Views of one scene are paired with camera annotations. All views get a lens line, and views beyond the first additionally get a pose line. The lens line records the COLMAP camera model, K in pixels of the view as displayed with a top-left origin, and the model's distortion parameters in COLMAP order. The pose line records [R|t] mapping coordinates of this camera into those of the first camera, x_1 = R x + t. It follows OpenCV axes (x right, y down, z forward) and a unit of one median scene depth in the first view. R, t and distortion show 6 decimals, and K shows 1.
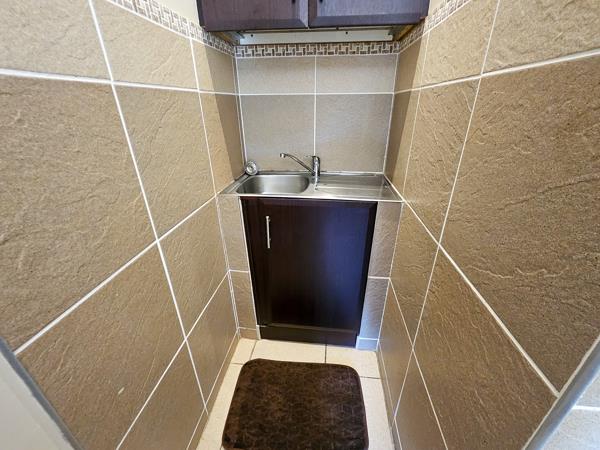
lens RADIAL K [[238.3, 0, 300.6], [0, 238.3, 222.7], [0, 0, 1]] dist [-0.004616, 0.000011]
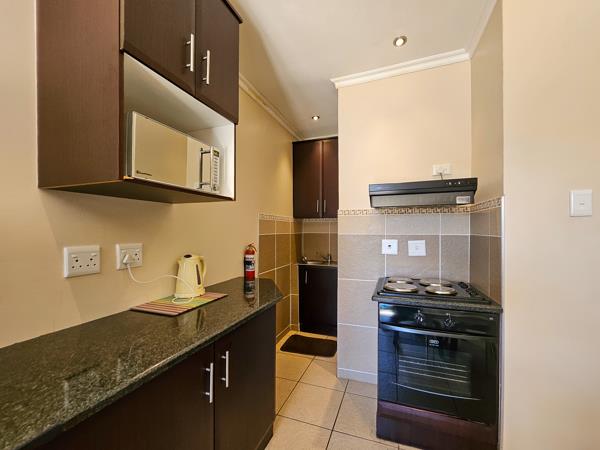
lens RADIAL K [[234.3, 0, 298.8], [0, 234.3, 233.3], [0, 0, 1]] dist [-0.001381, -0.000063]
pose [[0.961486, -0.000210, -0.274855, 0.471172], [-0.118203, 0.902487, -0.414180, 0.633386], [0.248140, 0.430717, 0.867704, -1.438048]]
